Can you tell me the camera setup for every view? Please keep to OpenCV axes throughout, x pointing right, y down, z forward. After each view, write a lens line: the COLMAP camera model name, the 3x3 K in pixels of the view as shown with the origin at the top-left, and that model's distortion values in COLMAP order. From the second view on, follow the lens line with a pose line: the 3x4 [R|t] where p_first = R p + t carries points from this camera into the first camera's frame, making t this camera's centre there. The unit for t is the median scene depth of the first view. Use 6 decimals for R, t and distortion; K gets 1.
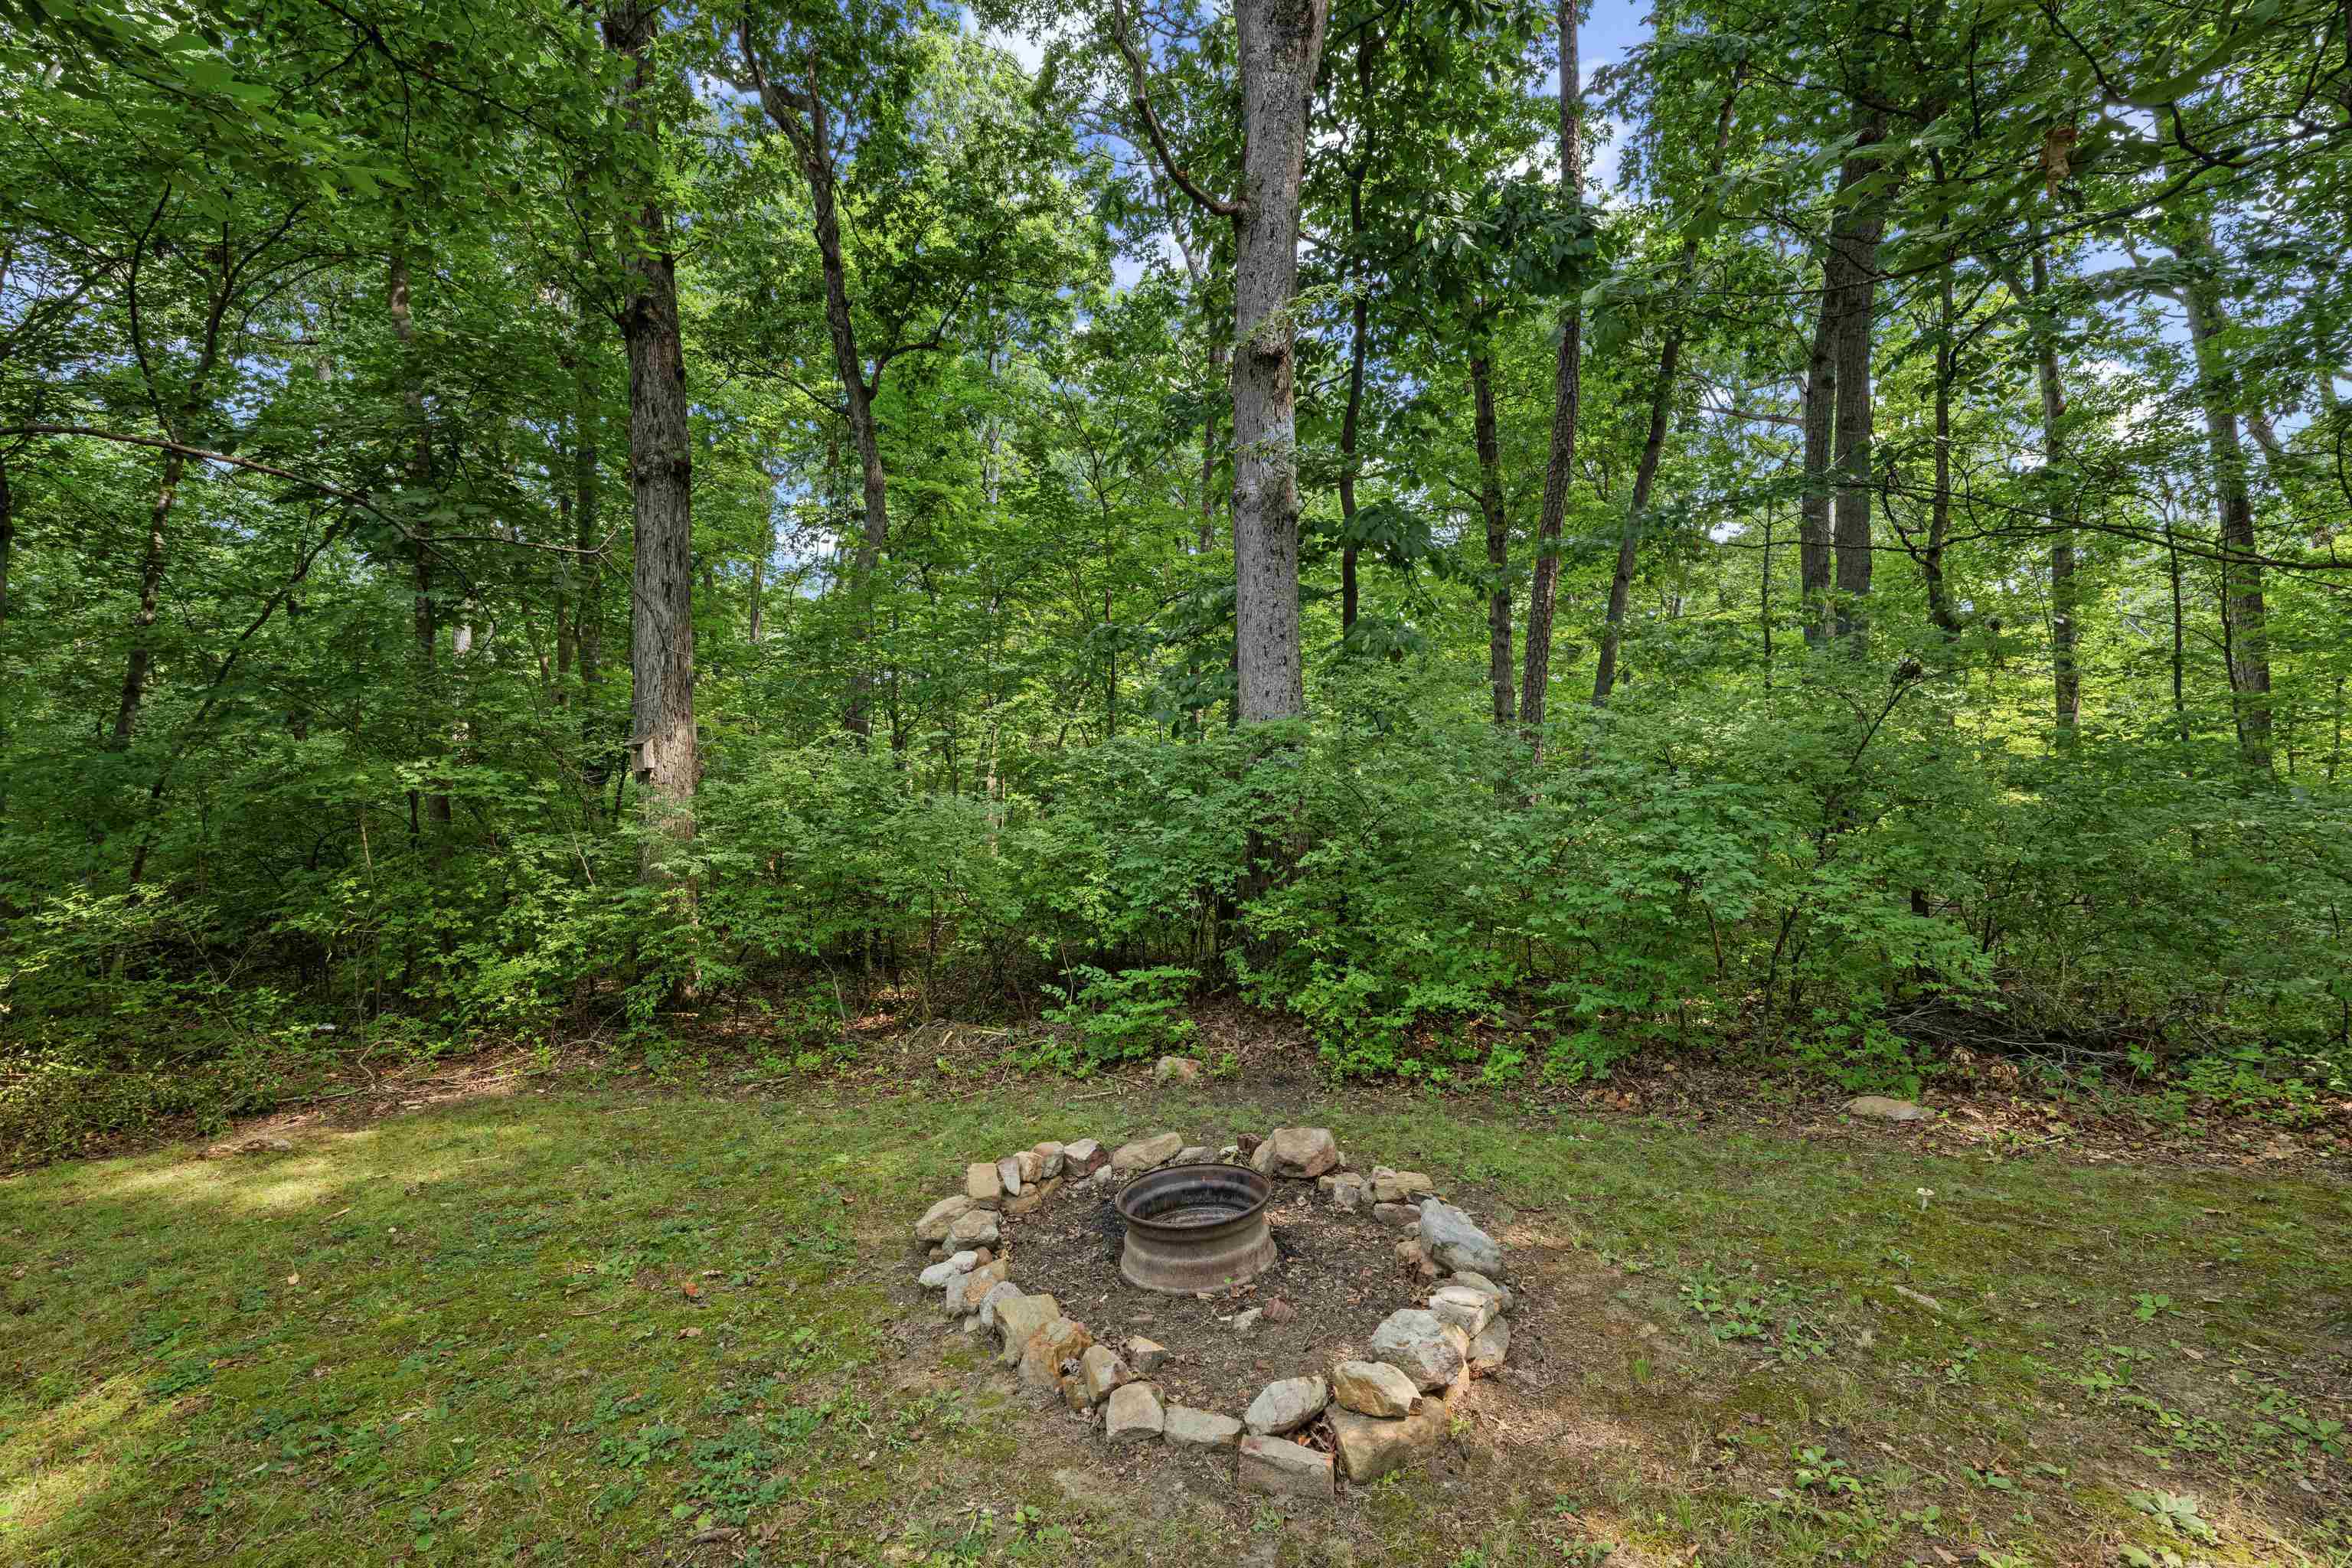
lens RADIAL K [[1002.0, 0, 1179.0], [0, 1002.0, 780.6], [0, 0, 1]] dist [0.001168, 0.000198]
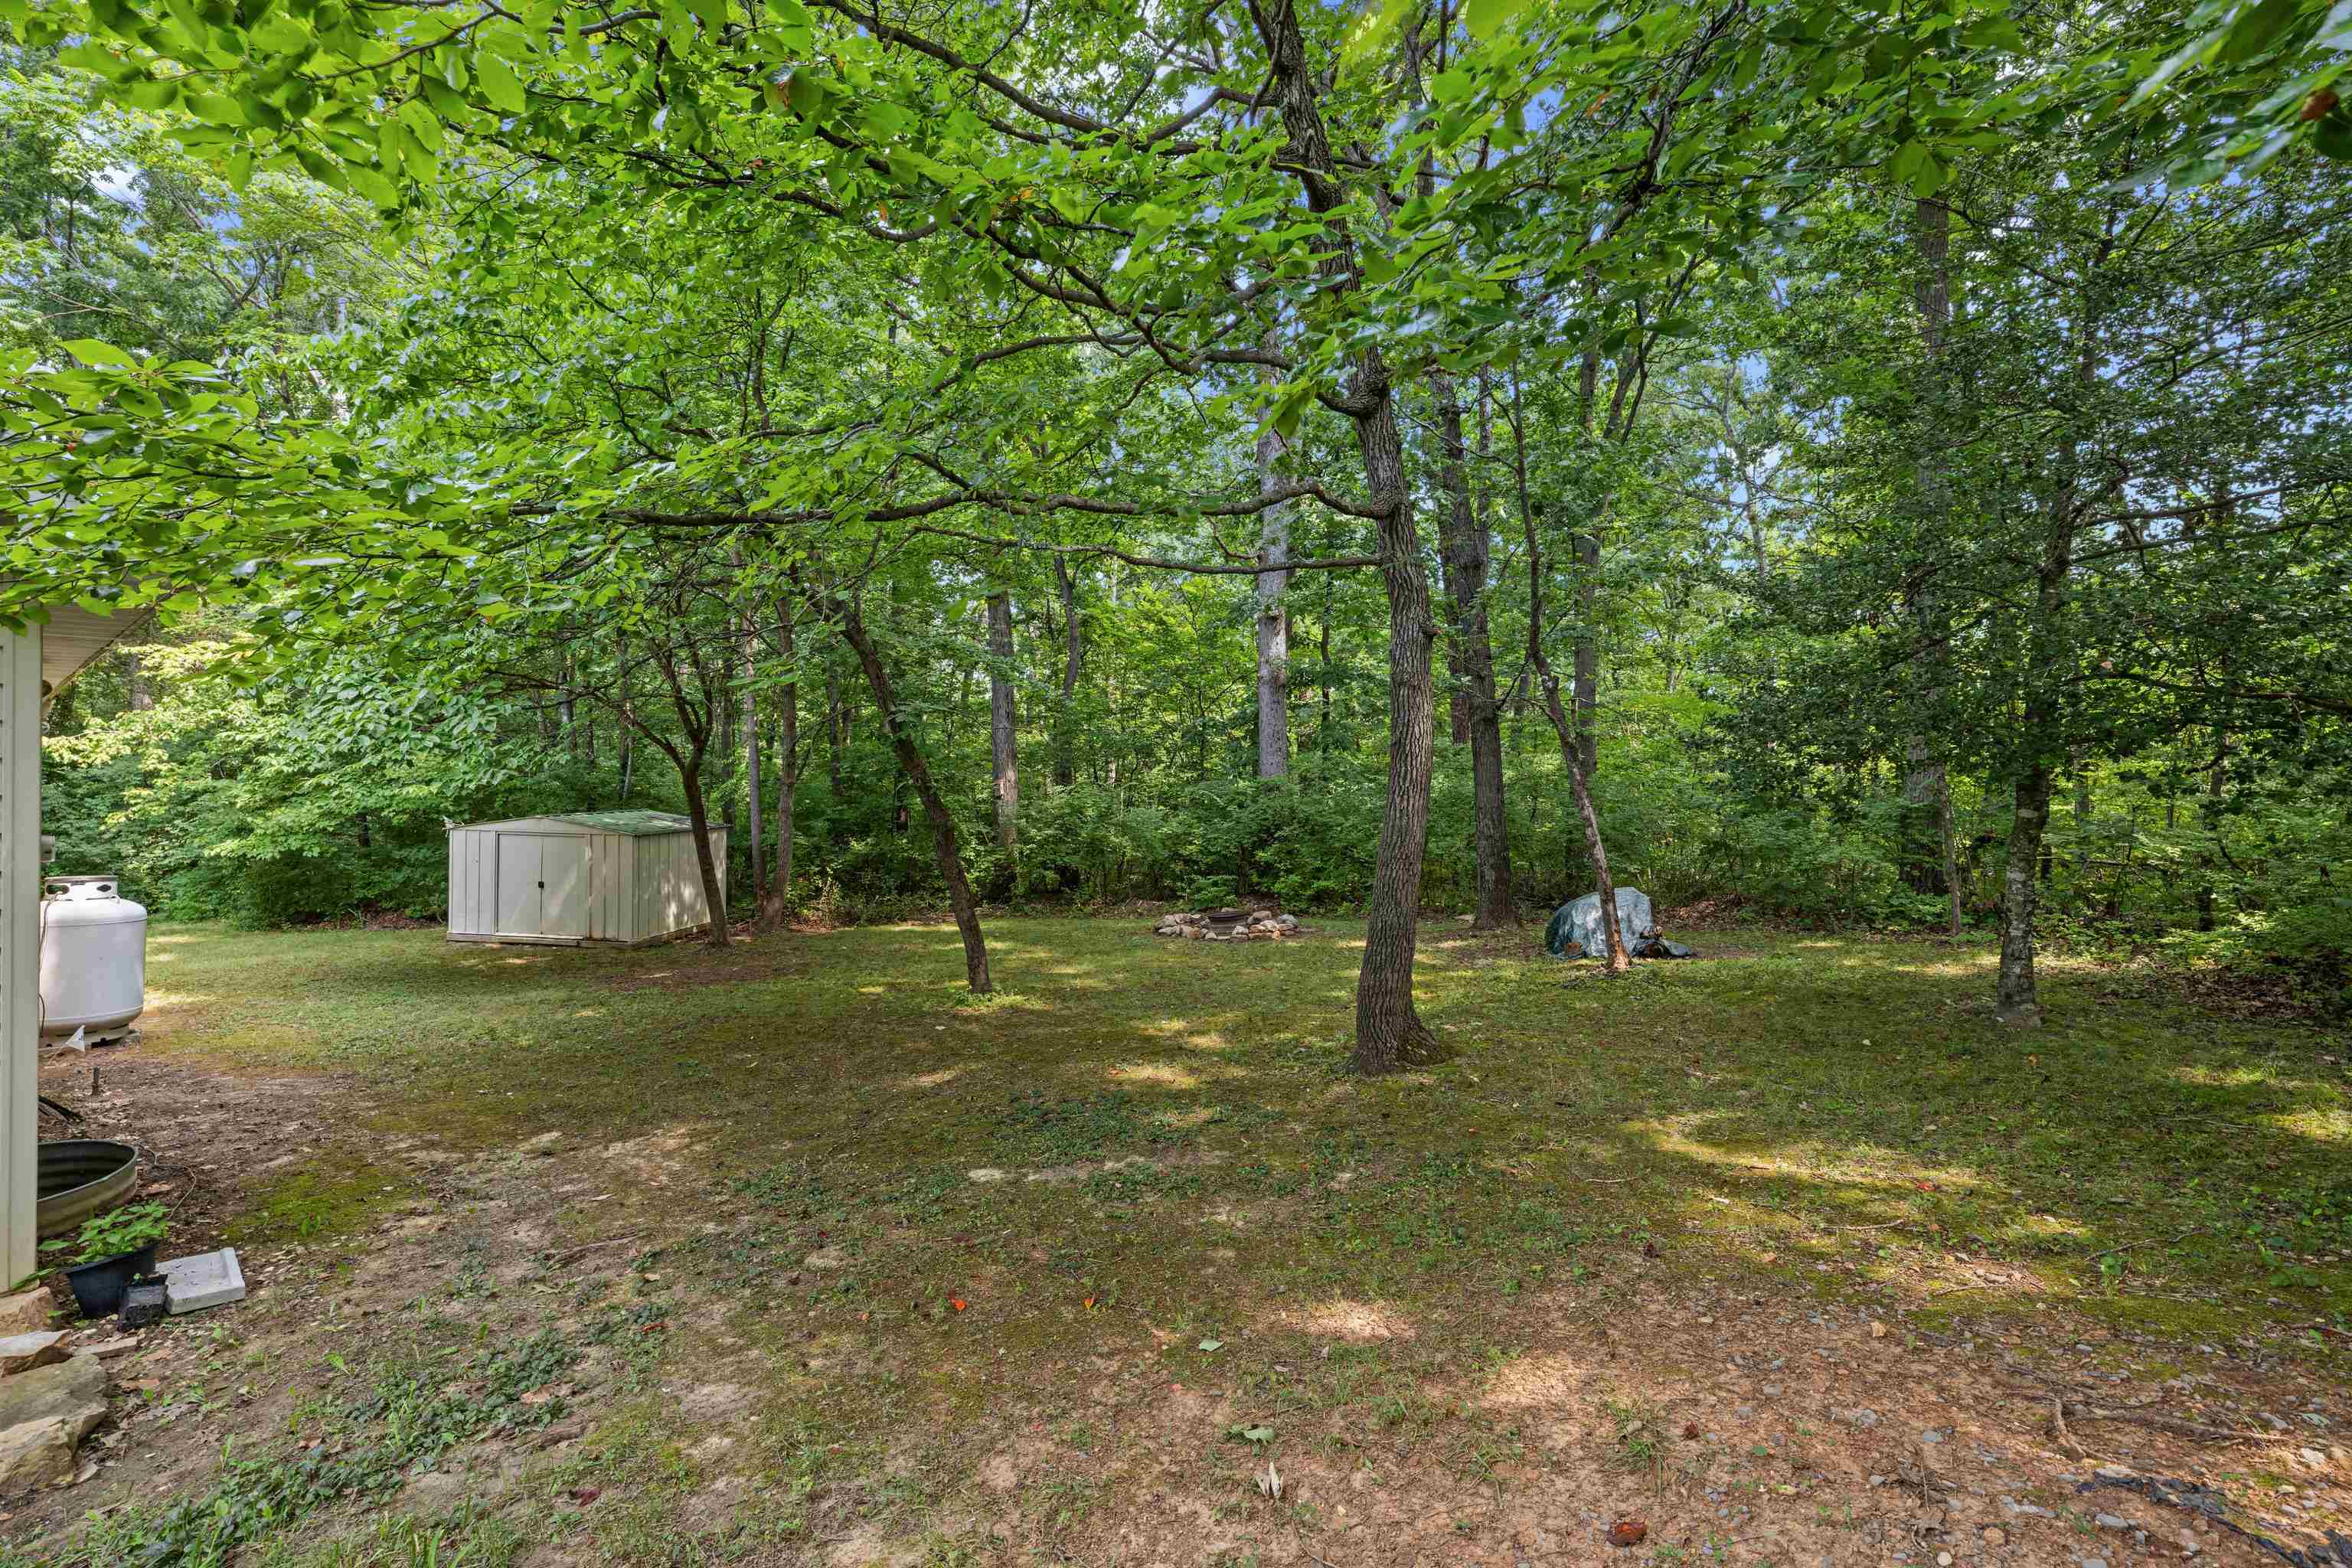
lens RADIAL K [[1002.0, 0, 1179.0], [0, 1002.0, 780.6], [0, 0, 1]] dist [0.001168, 0.000198]
pose [[0.997719, 0.009338, -0.066852, 0.037772], [-0.008869, 0.999934, 0.007307, -0.076322], [0.066915, -0.006698, 0.997736, -1.567301]]
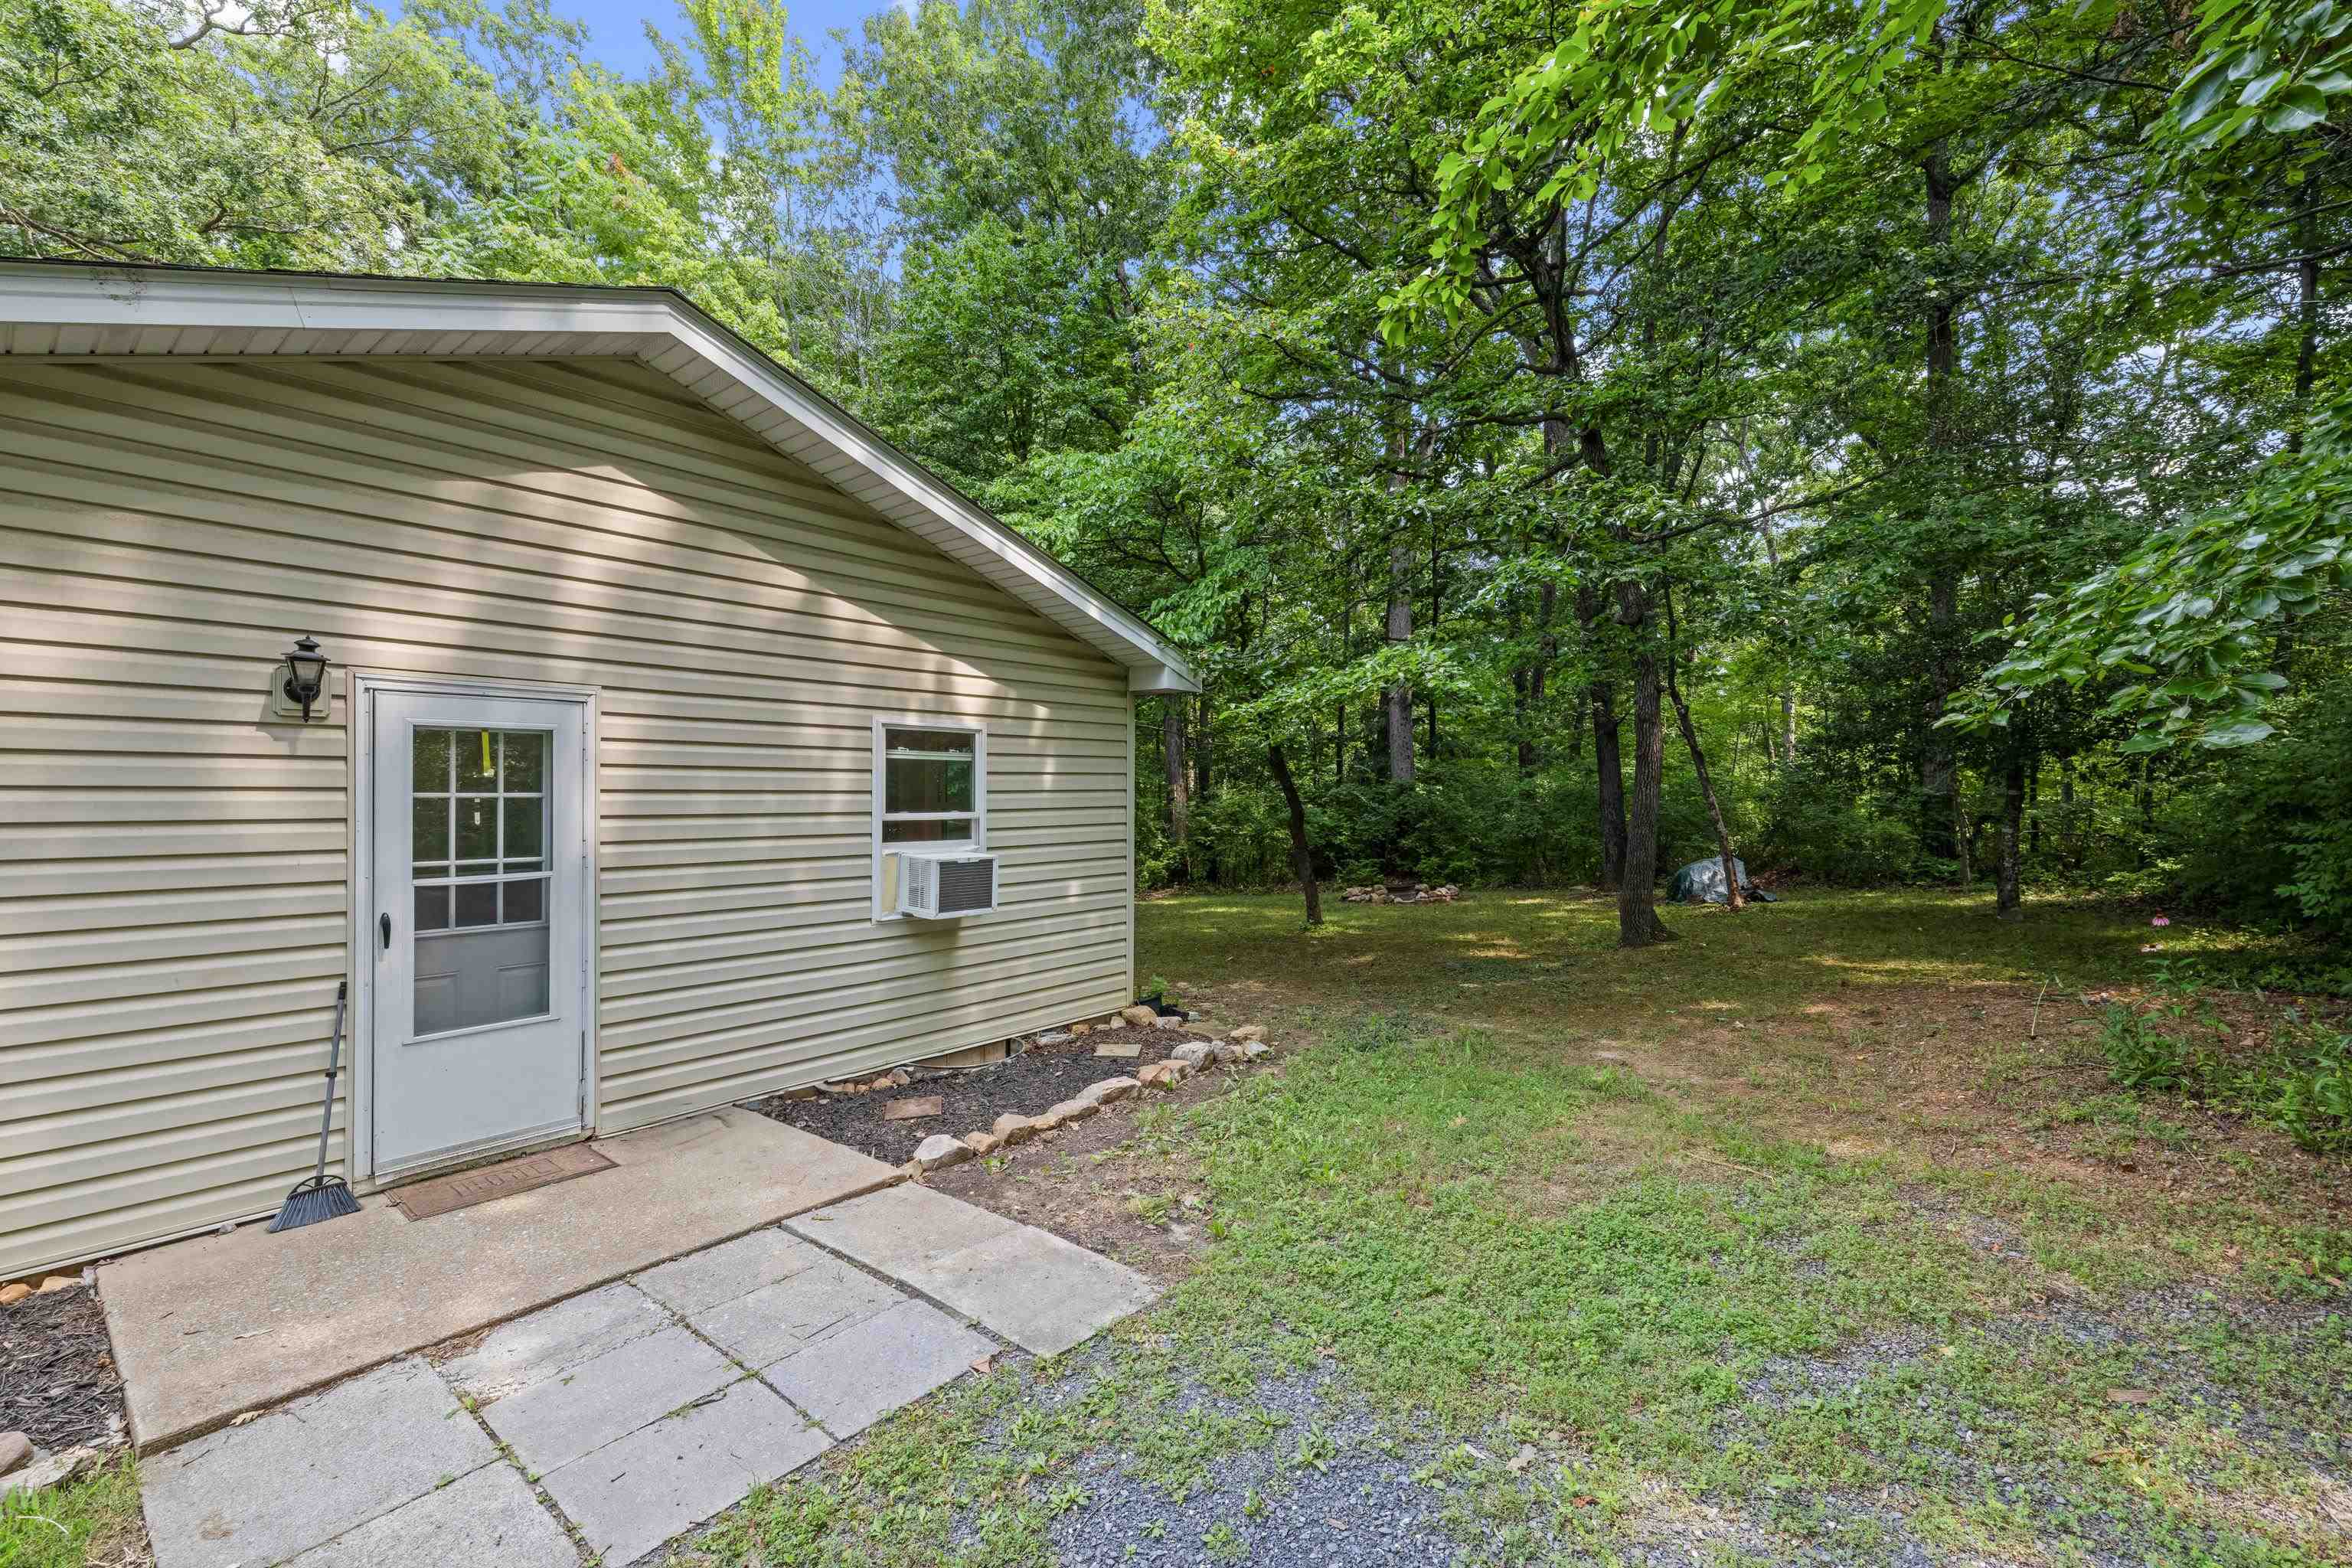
lens RADIAL K [[1002.0, 0, 1179.0], [0, 1002.0, 780.6], [0, 0, 1]] dist [0.001168, 0.000198]
pose [[0.997794, -0.005772, -0.066134, -0.415705], [0.005899, 0.999981, 0.001724, -0.074628], [0.066123, -0.002110, 0.997809, -2.209667]]
